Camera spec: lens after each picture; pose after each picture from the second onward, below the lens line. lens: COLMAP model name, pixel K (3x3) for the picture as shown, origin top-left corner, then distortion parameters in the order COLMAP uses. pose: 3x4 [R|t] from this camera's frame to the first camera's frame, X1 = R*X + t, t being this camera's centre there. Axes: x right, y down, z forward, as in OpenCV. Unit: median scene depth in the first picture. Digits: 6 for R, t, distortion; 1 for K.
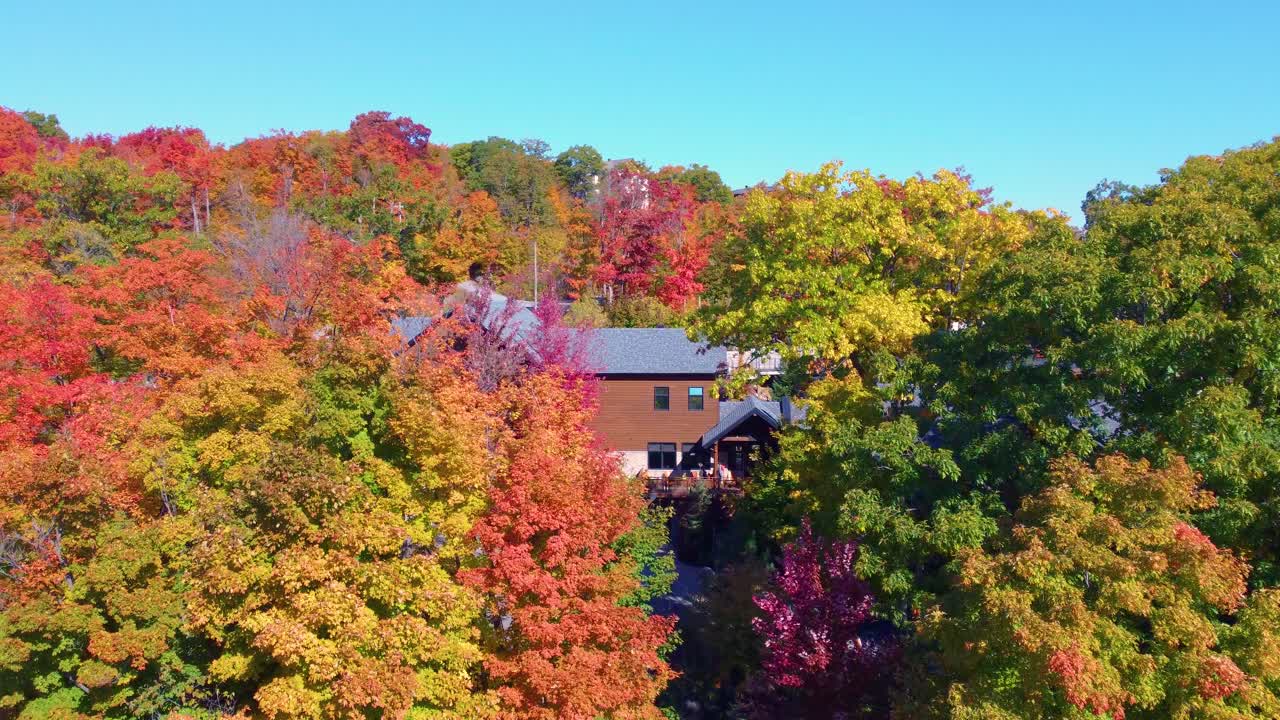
lens RADIAL K [[947.3, 0, 643.3], [0, 947.3, 365.0], [0, 0, 1]] dist [-0.029469, 0.002932]
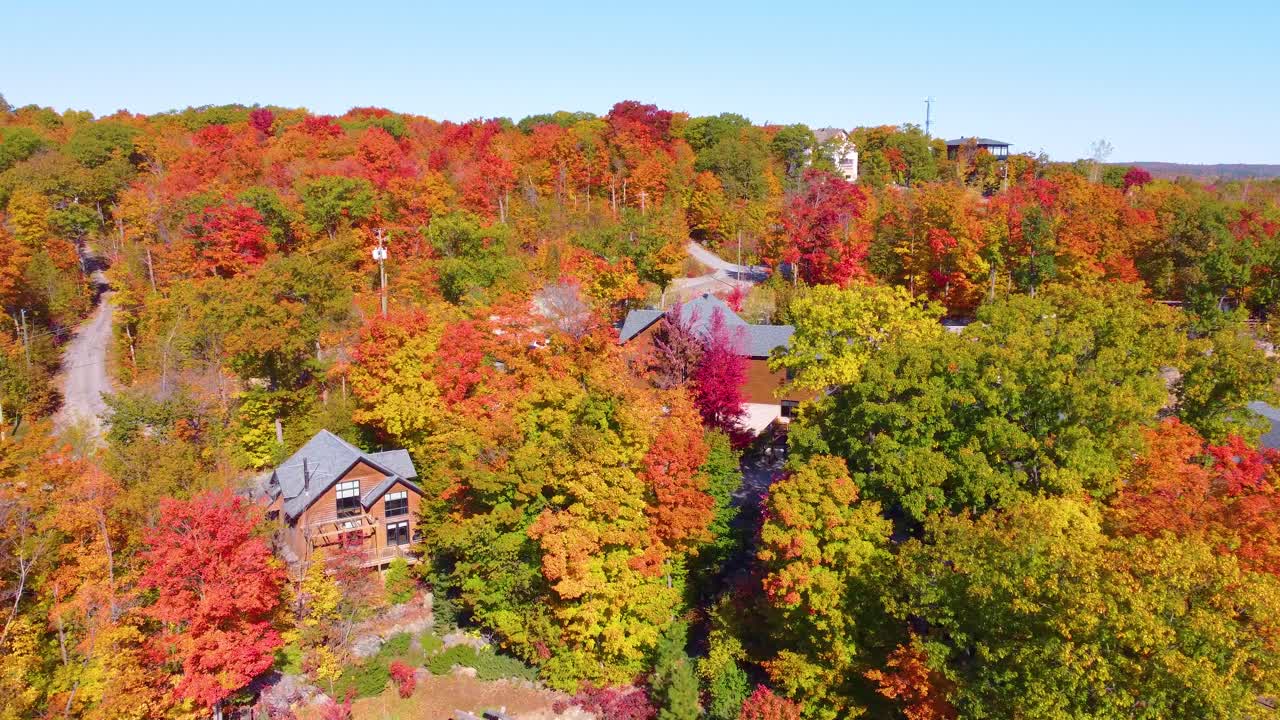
lens RADIAL K [[947.3, 0, 640.2], [0, 947.3, 357.6], [0, 0, 1]] dist [-0.029469, 0.002932]
pose [[0.964764, 0.051609, -0.258006, 0.485110], [-0.027190, 0.994880, 0.097336, -0.367072], [0.261708, -0.086891, 0.961228, -1.540479]]
